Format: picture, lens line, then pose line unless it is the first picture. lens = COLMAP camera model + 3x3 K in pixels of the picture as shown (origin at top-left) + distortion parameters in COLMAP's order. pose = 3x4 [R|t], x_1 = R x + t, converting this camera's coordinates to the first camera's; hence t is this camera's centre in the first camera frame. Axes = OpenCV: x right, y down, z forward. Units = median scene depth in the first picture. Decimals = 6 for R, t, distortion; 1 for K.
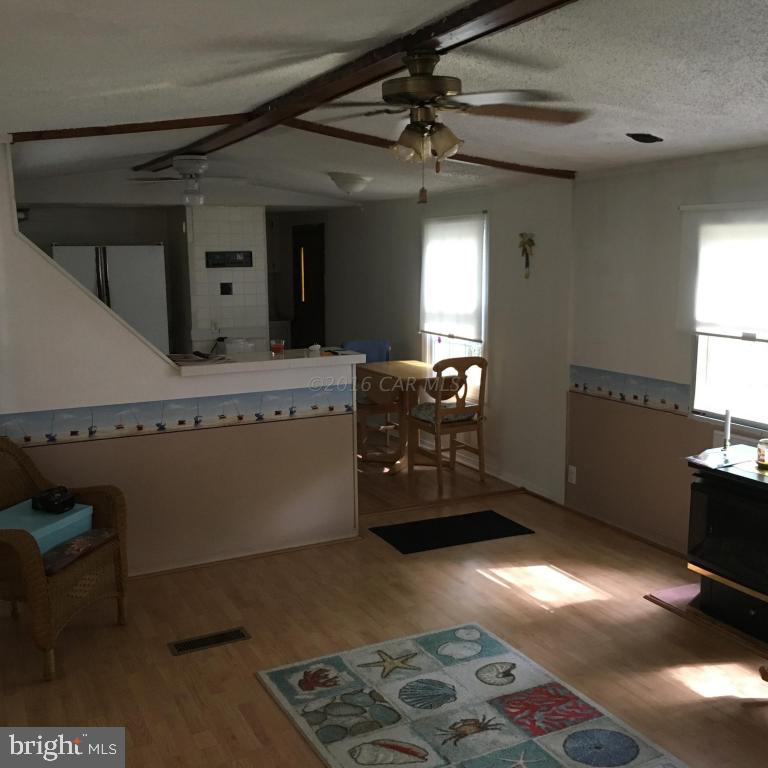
lens RADIAL K [[868.0, 0, 384.0], [0, 868.0, 384.0], [0, 0, 1]] dist [0.033917, -0.019668]
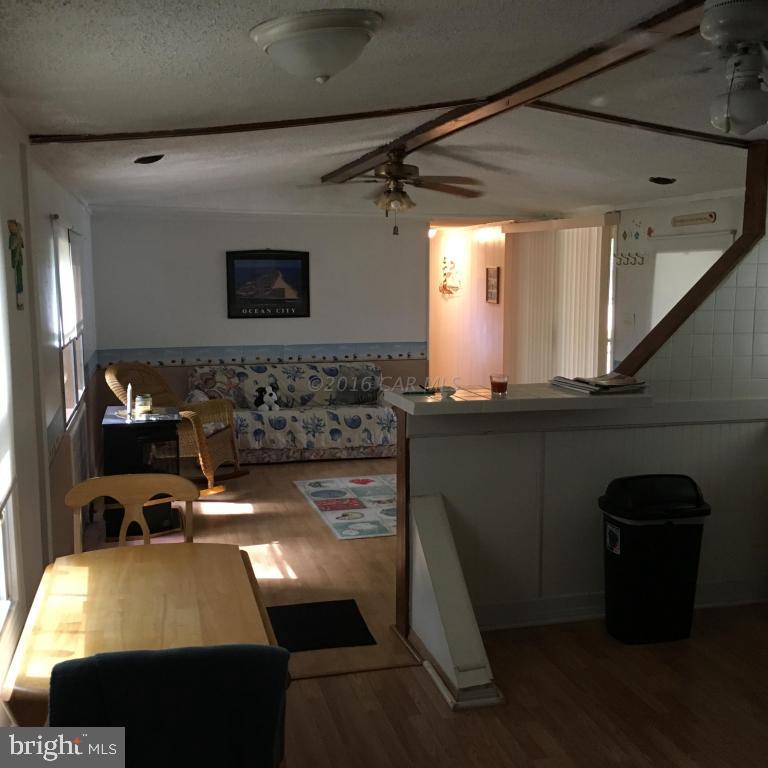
lens RADIAL K [[868.0, 0, 384.0], [0, 868.0, 384.0], [0, 0, 1]] dist [0.033917, -0.019668]
pose [[-0.982008, -0.017628, 0.188014, -0.230154], [0.036281, 0.959472, 0.279457, -0.355750], [-0.185320, 0.281251, -0.941570, 2.380472]]
